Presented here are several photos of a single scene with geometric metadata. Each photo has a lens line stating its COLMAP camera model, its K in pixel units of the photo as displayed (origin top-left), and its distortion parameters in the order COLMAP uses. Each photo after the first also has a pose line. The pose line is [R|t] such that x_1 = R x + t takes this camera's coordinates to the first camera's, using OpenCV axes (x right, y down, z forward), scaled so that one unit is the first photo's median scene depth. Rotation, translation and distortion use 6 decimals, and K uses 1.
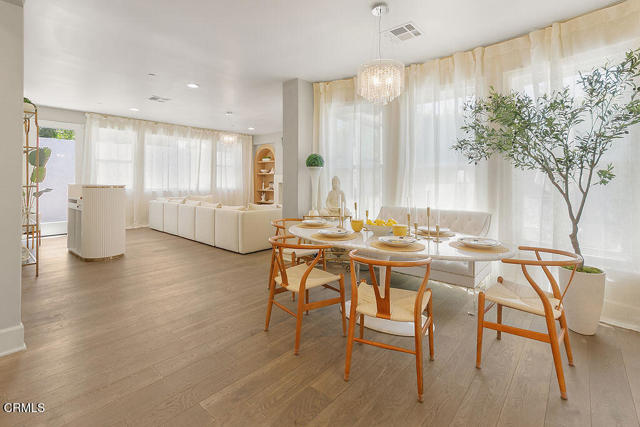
lens RADIAL K [[297.9, 0, 311.9], [0, 297.9, 179.0], [0, 0, 1]] dist [-0.001551, 0.000120]
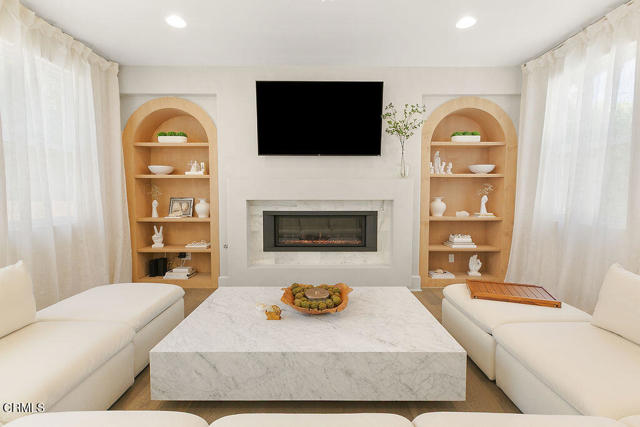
lens RADIAL K [[297.9, 0, 322.3], [0, 297.9, 212.7], [0, 0, 1]] dist [-0.001551, 0.000120]
pose [[0.737236, -0.043614, 0.674226, -0.316099], [-0.001816, 0.997783, 0.066530, 0.003343], [-0.675633, -0.050273, 0.735522, 0.687422]]
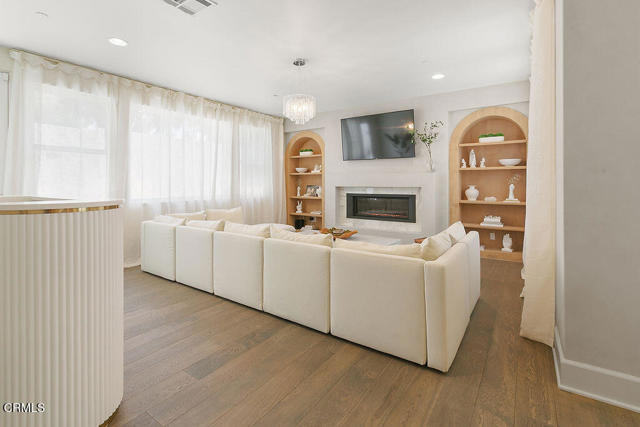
lens RADIAL K [[297.9, 0, 308.4], [0, 297.9, 182.9], [0, 0, 1]] dist [-0.001551, 0.000120]
pose [[0.993988, -0.006542, 0.109296, -0.260691], [0.005773, 0.999956, 0.007346, -0.001338], [-0.109339, -0.006671, 0.993982, 0.364489]]
